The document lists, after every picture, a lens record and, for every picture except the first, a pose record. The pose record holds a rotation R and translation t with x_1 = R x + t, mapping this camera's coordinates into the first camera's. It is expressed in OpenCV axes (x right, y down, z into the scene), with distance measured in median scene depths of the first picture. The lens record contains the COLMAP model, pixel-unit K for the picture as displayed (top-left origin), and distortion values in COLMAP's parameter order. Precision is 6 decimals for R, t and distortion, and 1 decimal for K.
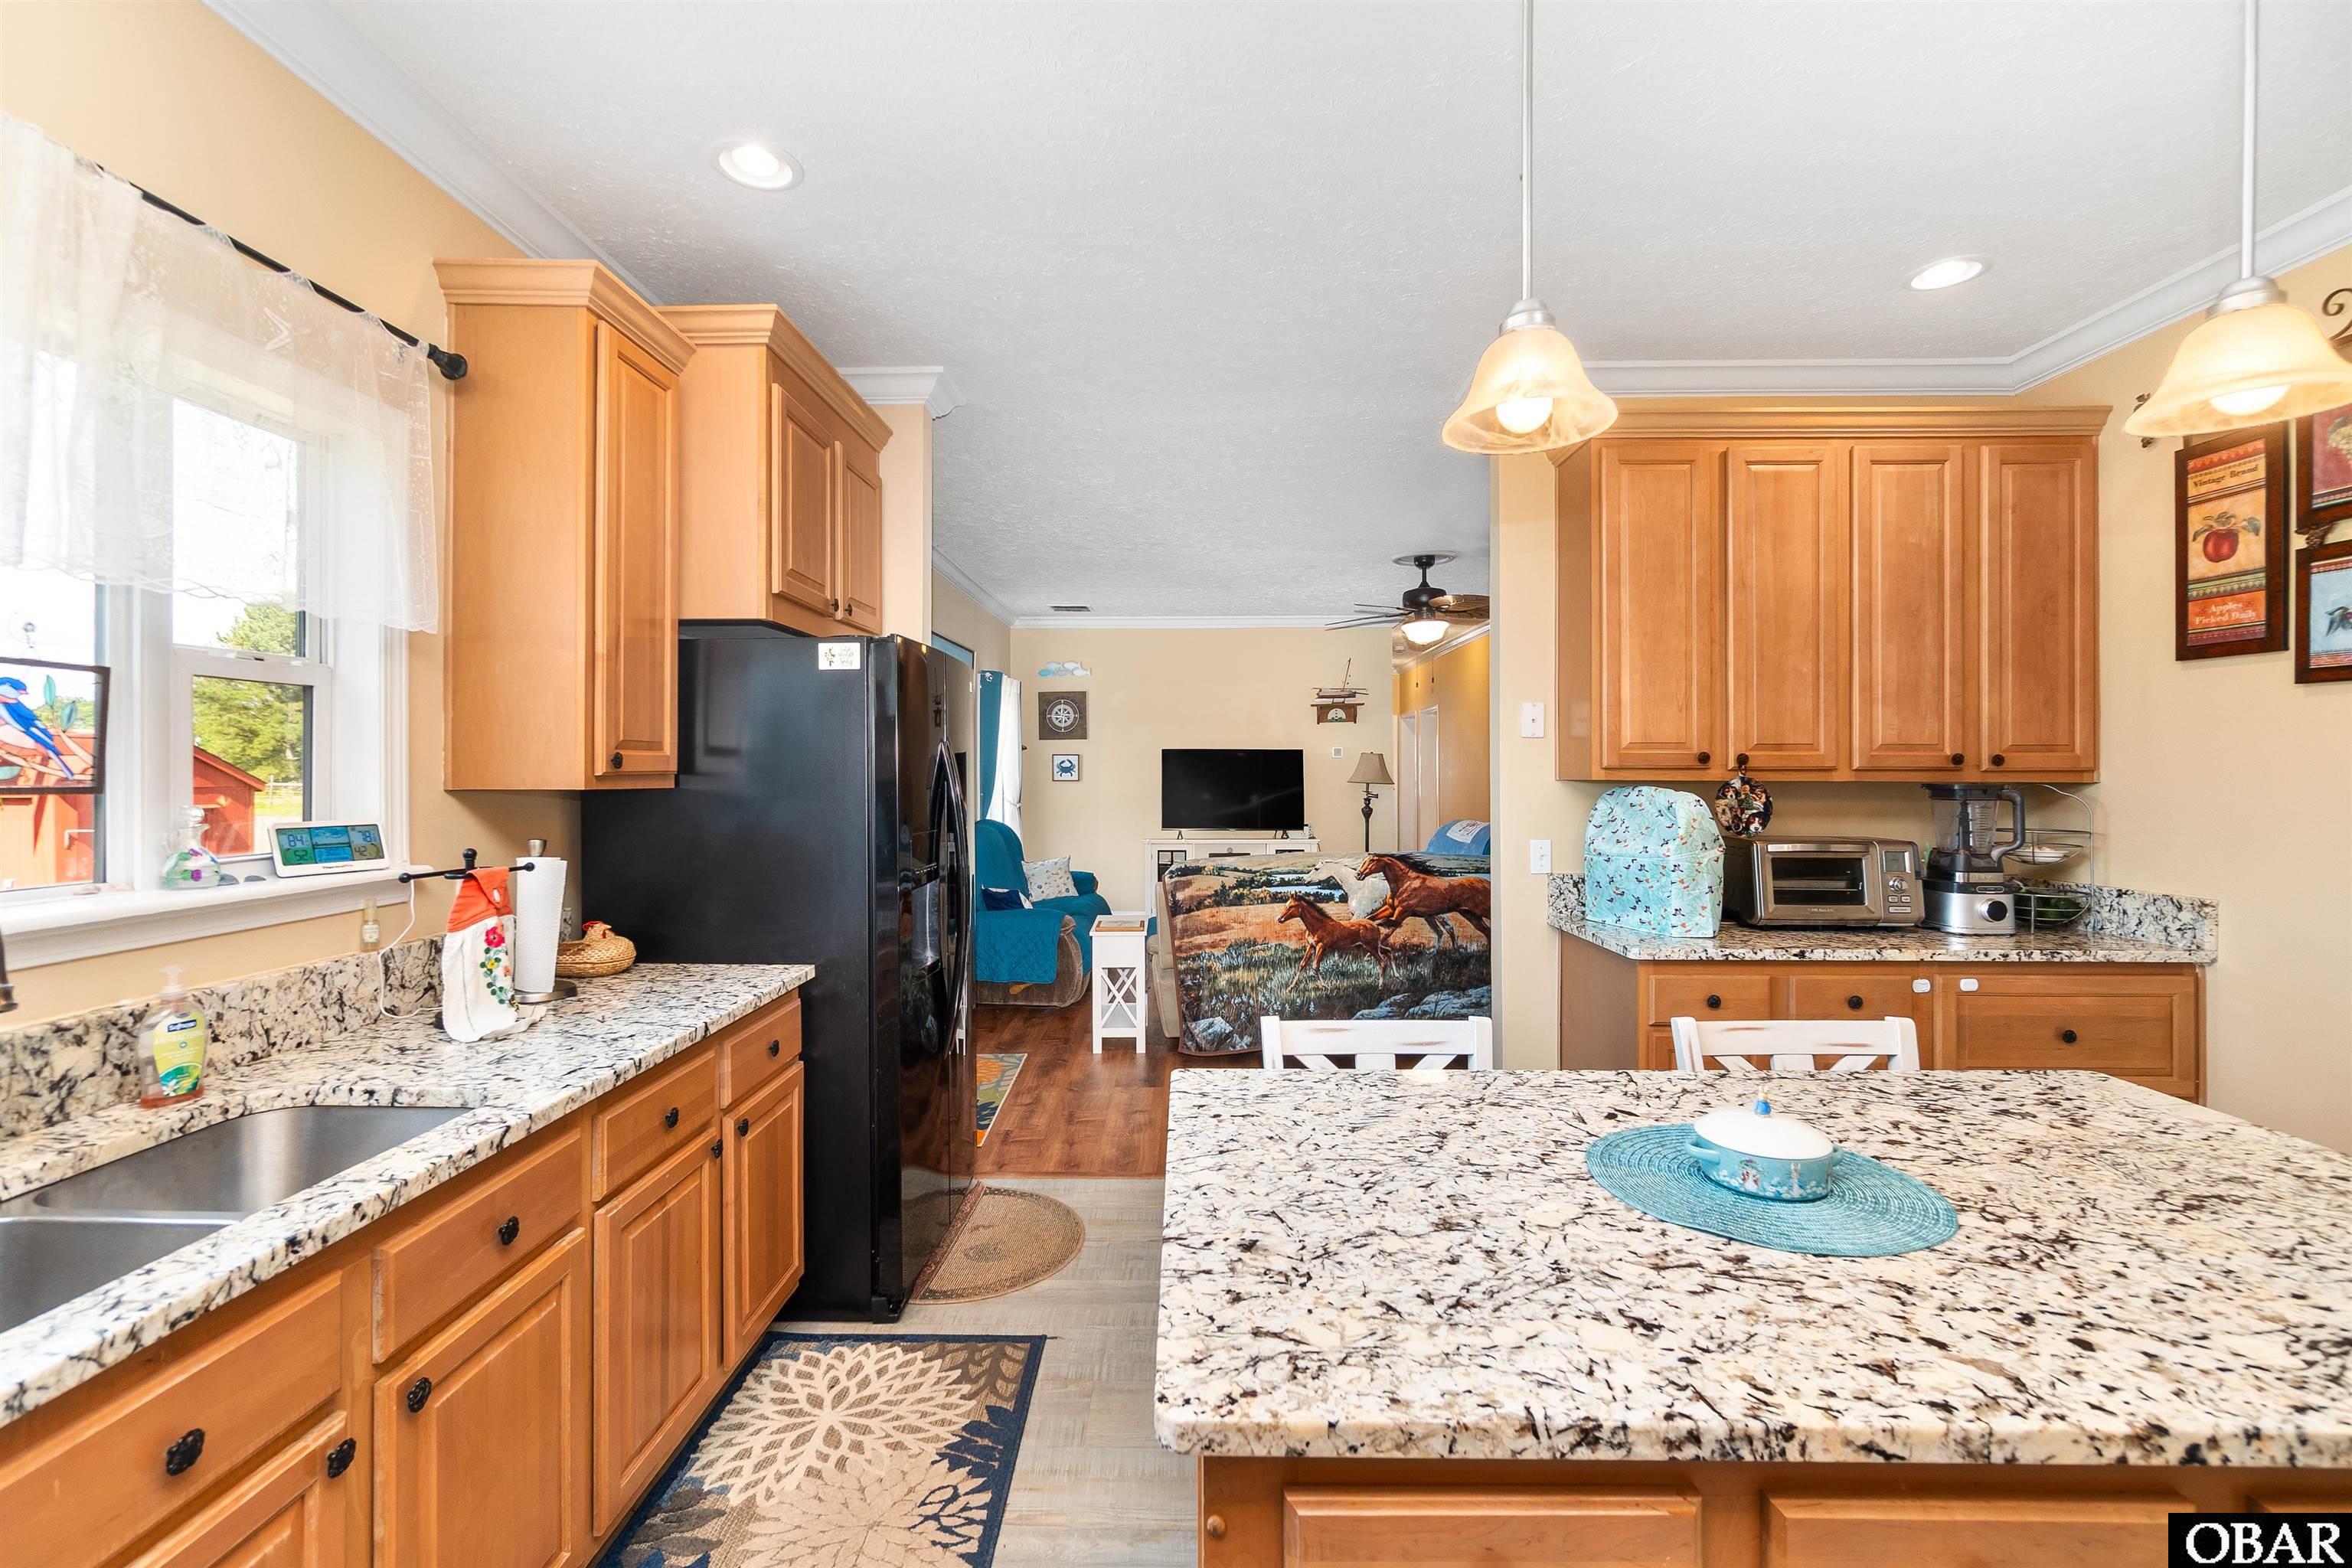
lens RADIAL K [[1024.5, 0, 1159.9], [0, 1024.5, 772.9], [0, 0, 1]] dist [-0.003373, -0.000174]
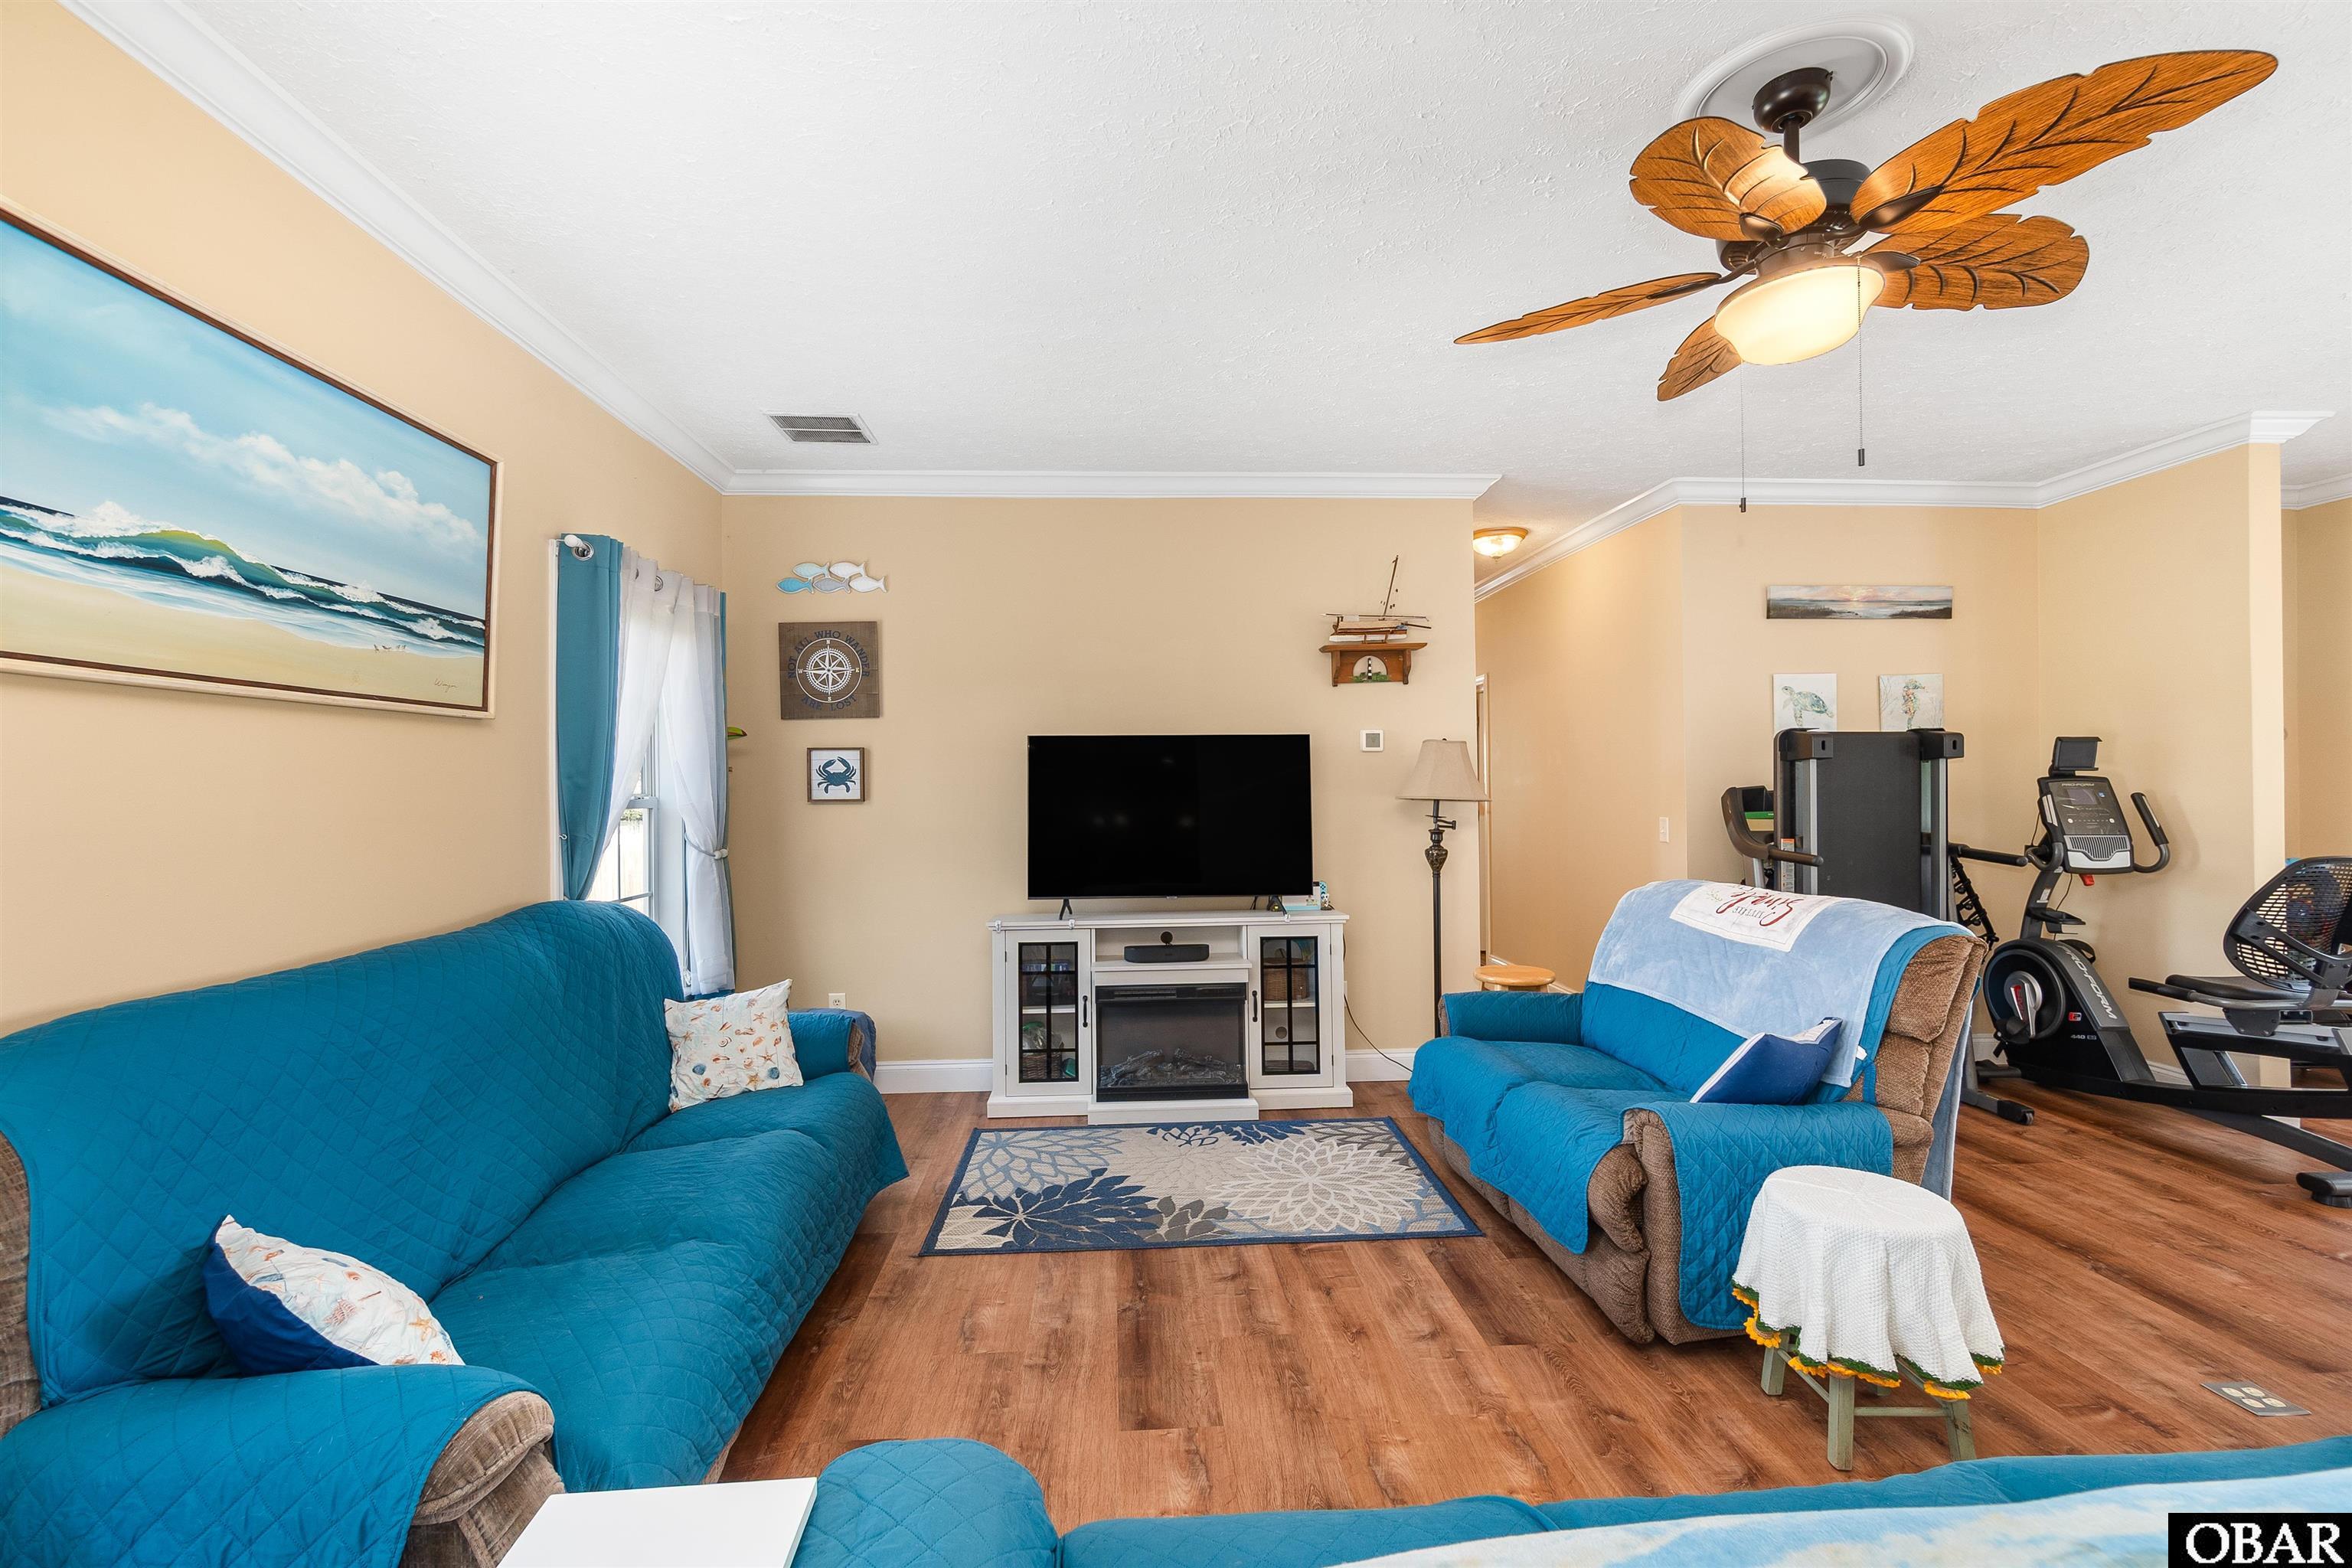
lens RADIAL K [[1024.5, 0, 1157.0], [0, 1024.5, 781.3], [0, 0, 1]] dist [-0.003373, -0.000174]
pose [[0.997352, -0.008608, 0.072214, 0.028190], [0.009201, 0.999927, -0.007886, 0.003444], [-0.072140, 0.008530, 0.997358, 0.497964]]
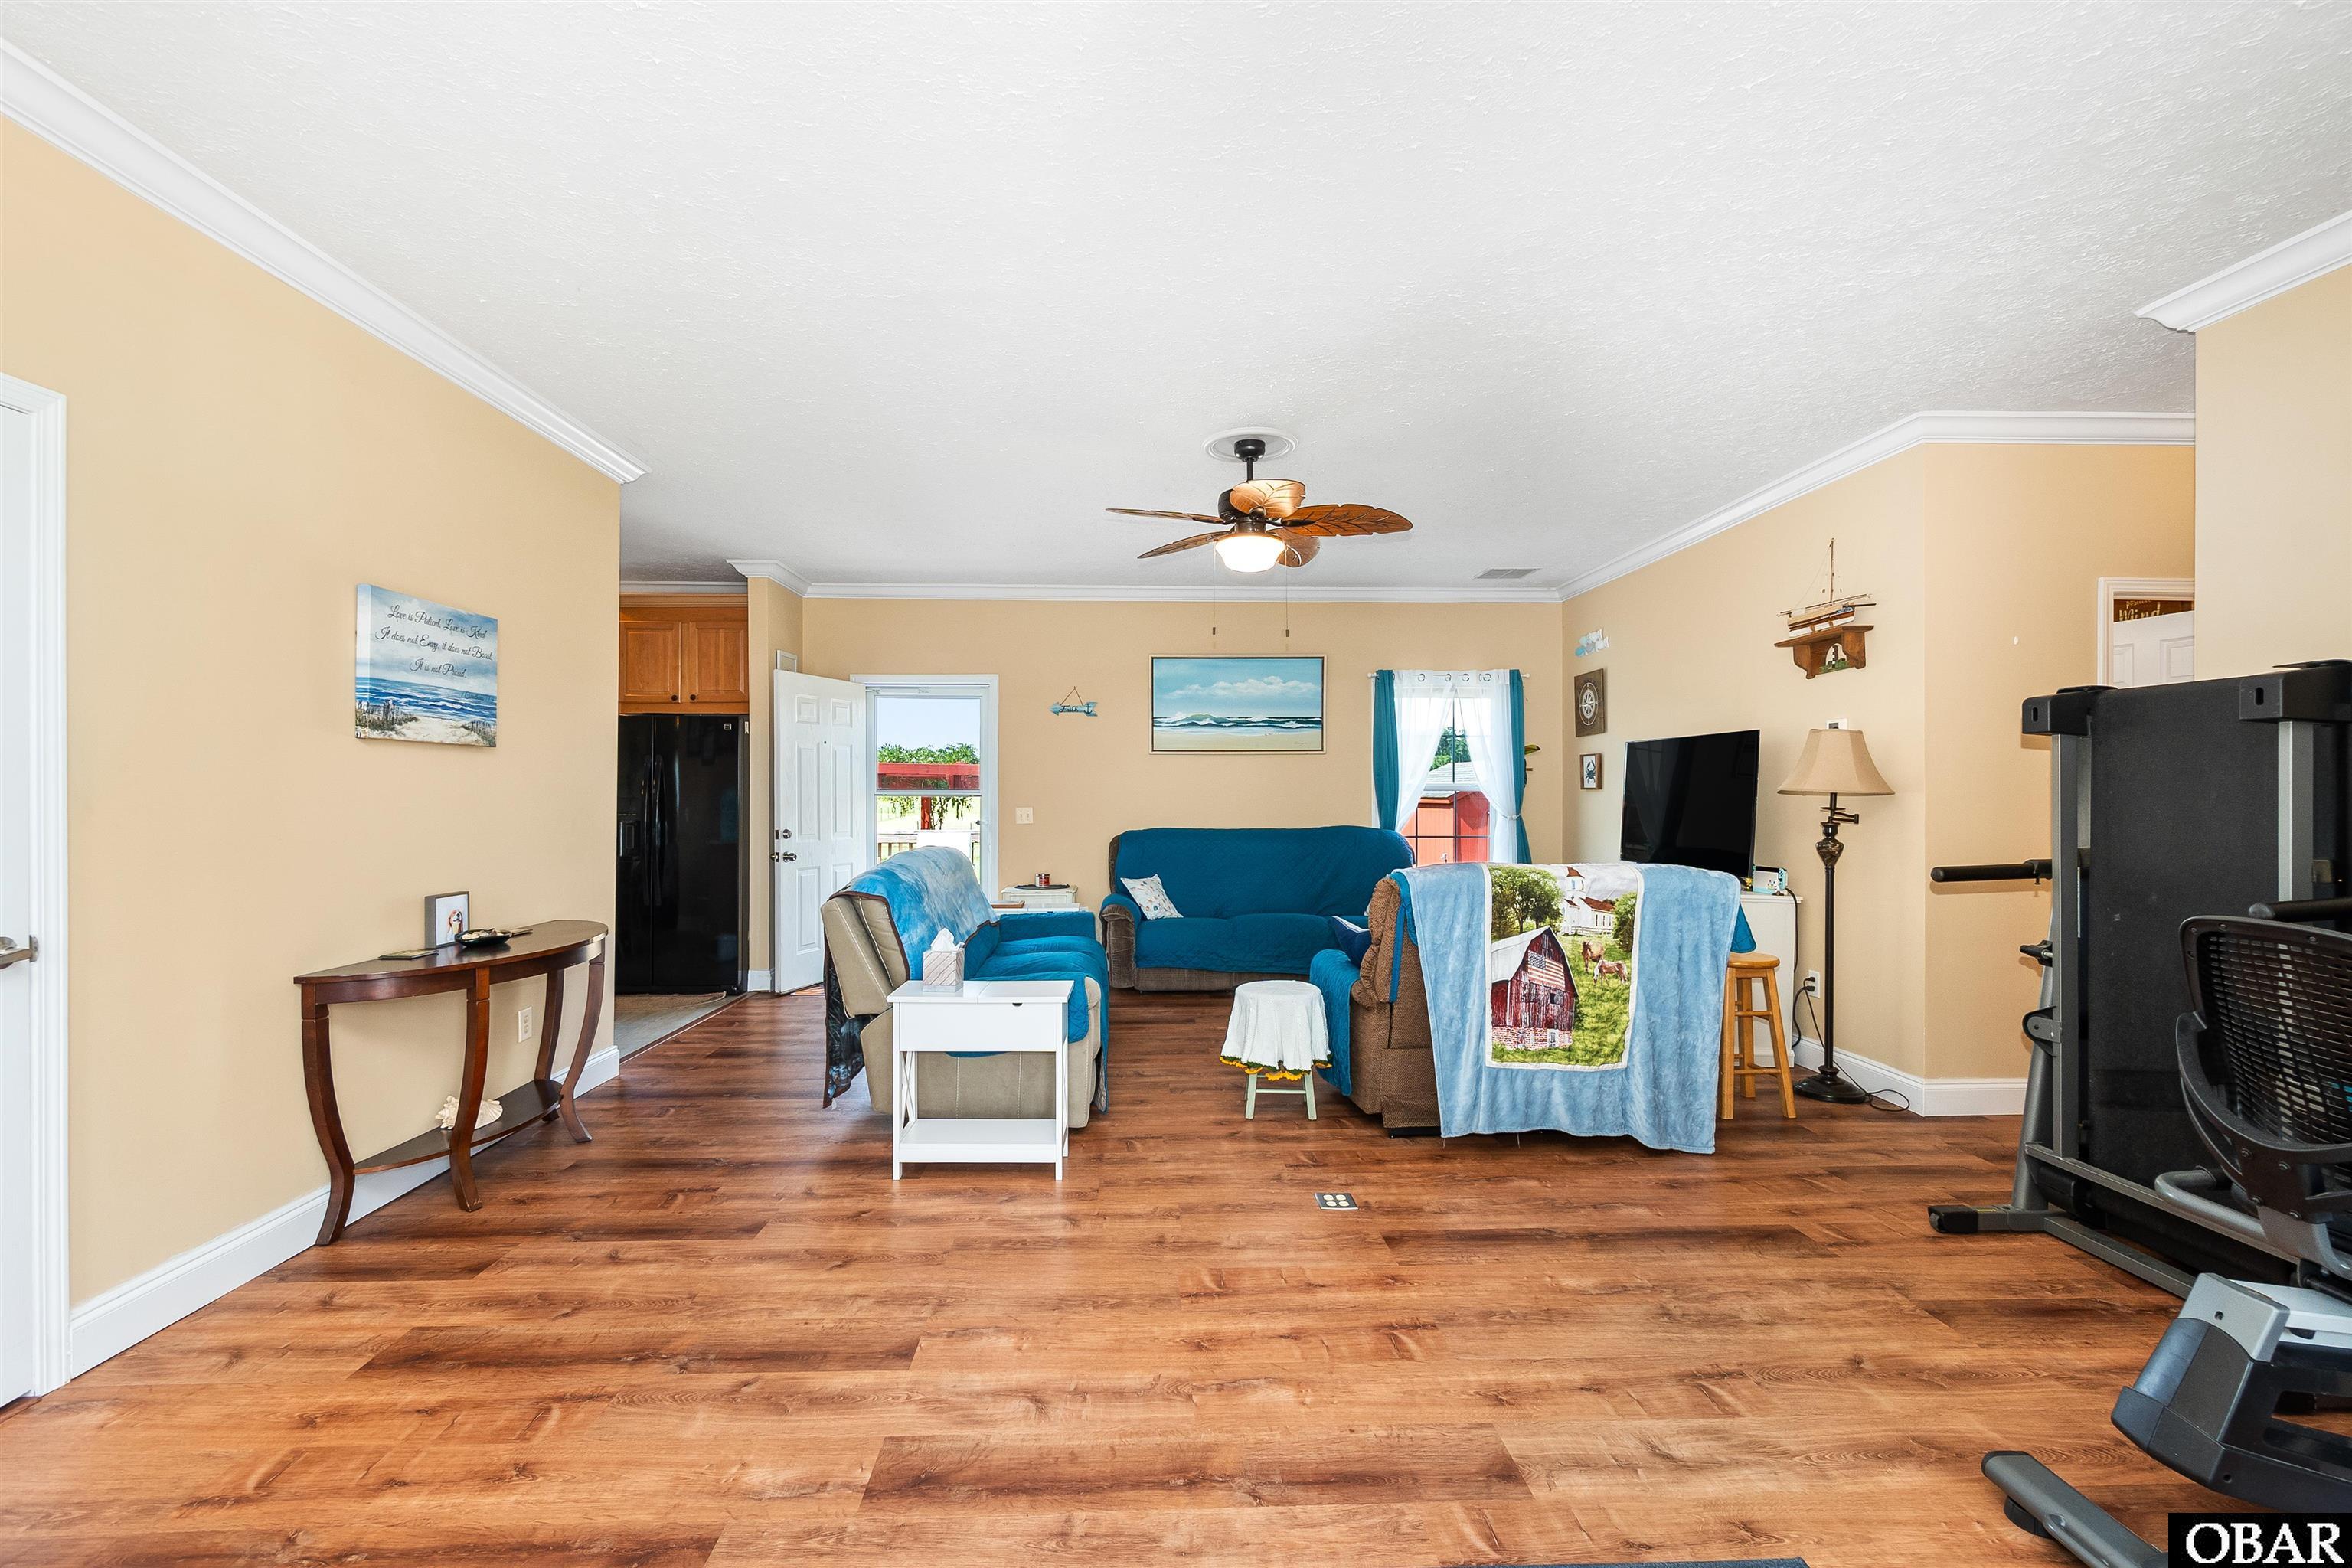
lens RADIAL K [[1024.5, 0, 1133.1], [0, 1024.5, 797.3], [0, 0, 1]] dist [-0.003373, -0.000174]
pose [[0.027556, 0.005043, -0.999608, 0.666368], [-0.003833, 0.999980, 0.004939, 0.011383], [0.999613, 0.003696, 0.027575, 0.646837]]
